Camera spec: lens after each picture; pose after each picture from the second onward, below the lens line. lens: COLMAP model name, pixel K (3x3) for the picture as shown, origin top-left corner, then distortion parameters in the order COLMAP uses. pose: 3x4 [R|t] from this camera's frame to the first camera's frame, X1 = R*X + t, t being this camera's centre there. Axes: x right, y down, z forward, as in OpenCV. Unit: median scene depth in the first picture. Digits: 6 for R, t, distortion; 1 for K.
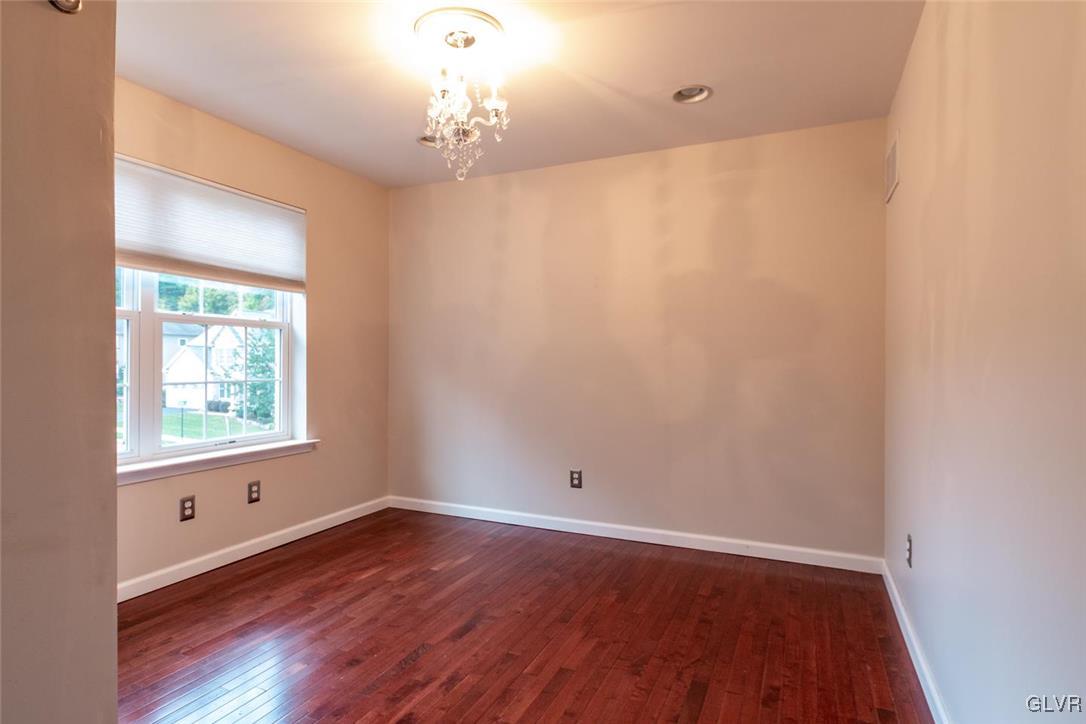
lens RADIAL K [[573.4, 0, 558.4], [0, 573.4, 357.6], [0, 0, 1]] dist [0.004292, -0.000922]
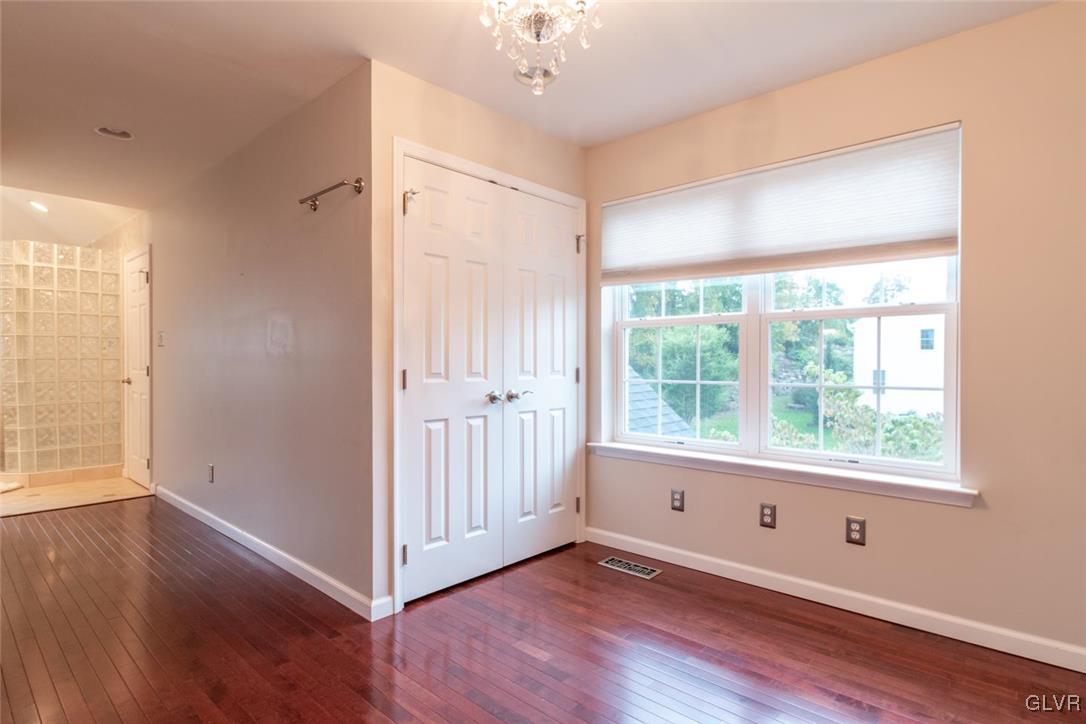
lens RADIAL K [[573.4, 0, 558.4], [0, 573.4, 357.6], [0, 0, 1]] dist [0.004292, -0.000922]
pose [[-0.325830, -0.014605, -0.945315, 0.355125], [-0.000603, 0.999884, -0.015240, 0.015335], [0.945428, -0.004395, -0.325801, 0.939240]]
